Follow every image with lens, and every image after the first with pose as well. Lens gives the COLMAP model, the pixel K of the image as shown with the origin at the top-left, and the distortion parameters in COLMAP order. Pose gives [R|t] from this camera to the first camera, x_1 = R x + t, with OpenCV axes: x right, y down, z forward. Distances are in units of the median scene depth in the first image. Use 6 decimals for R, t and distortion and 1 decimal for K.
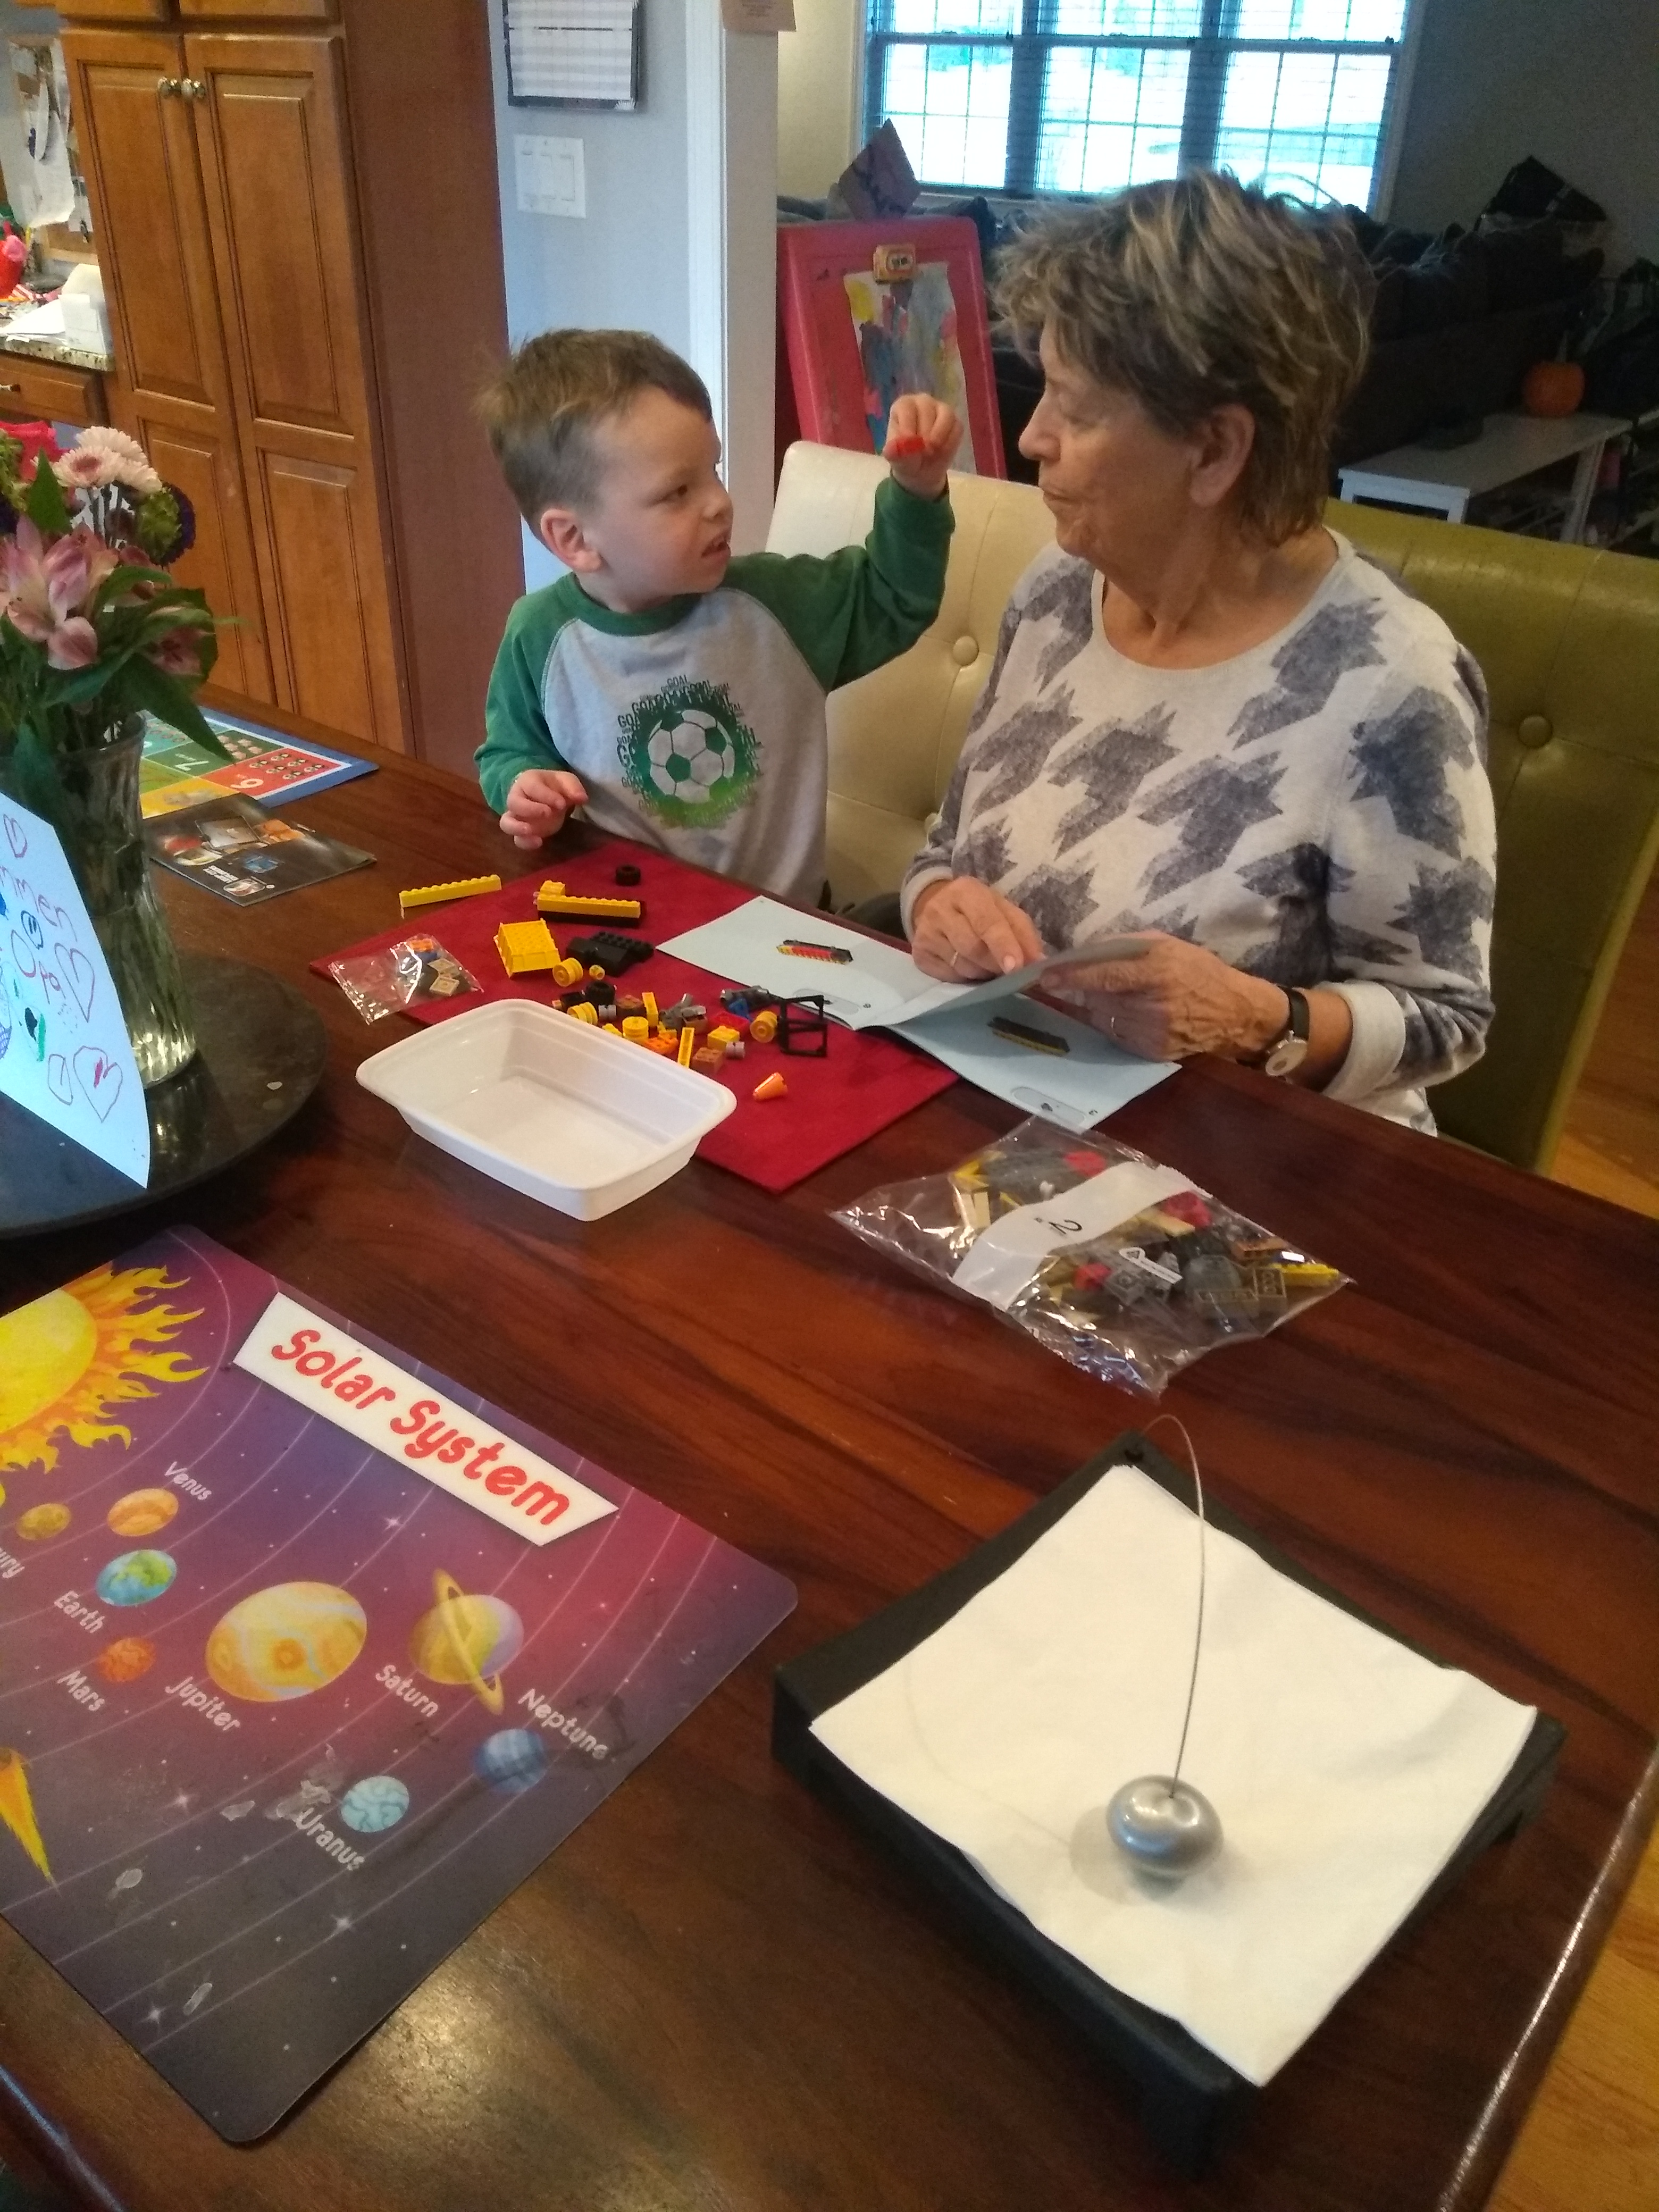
lens RADIAL K [[1703.8, 0, 829.5], [0, 1703.8, 1106.0], [0, 0, 1]] dist [0.054012, -0.073733]
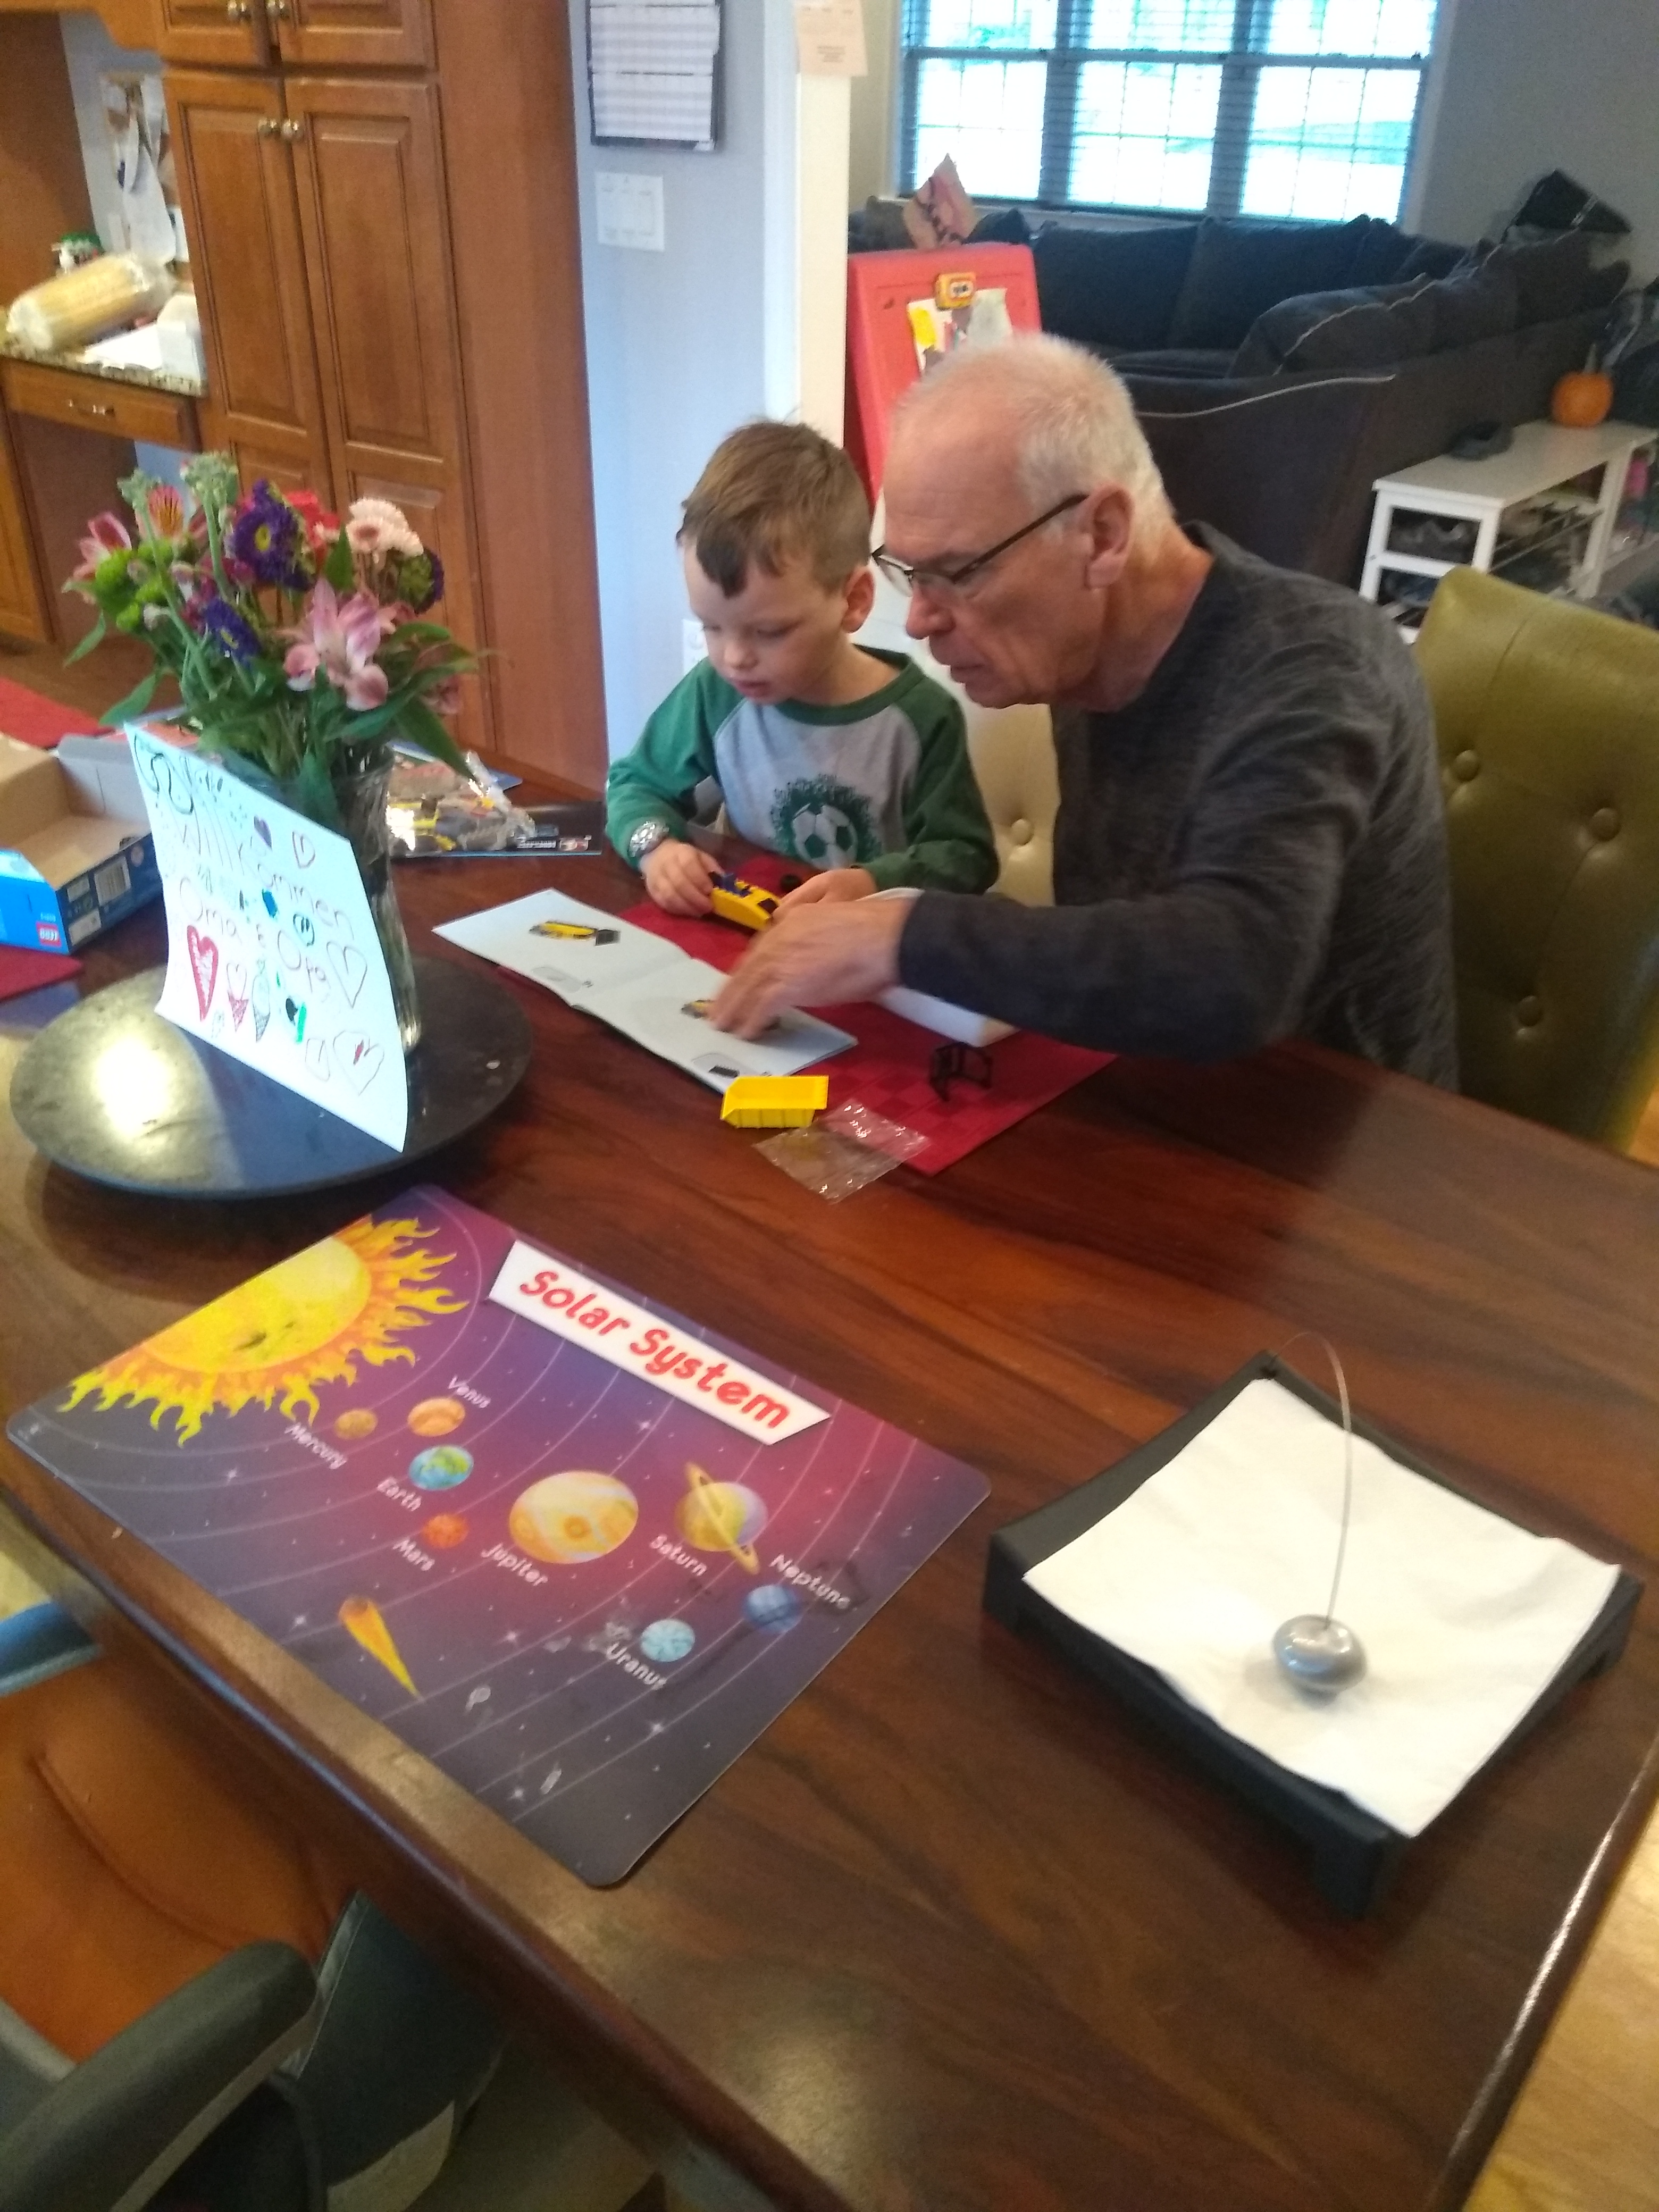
lens RADIAL K [[1703.8, 0, 829.5], [0, 1703.8, 1106.0], [0, 0, 1]] dist [0.054012, -0.073733]
pose [[0.999960, -0.001713, -0.008729, -0.103290], [0.001727, 0.999997, 0.001530, 0.017057], [0.008726, -0.001545, 0.999961, -0.167188]]
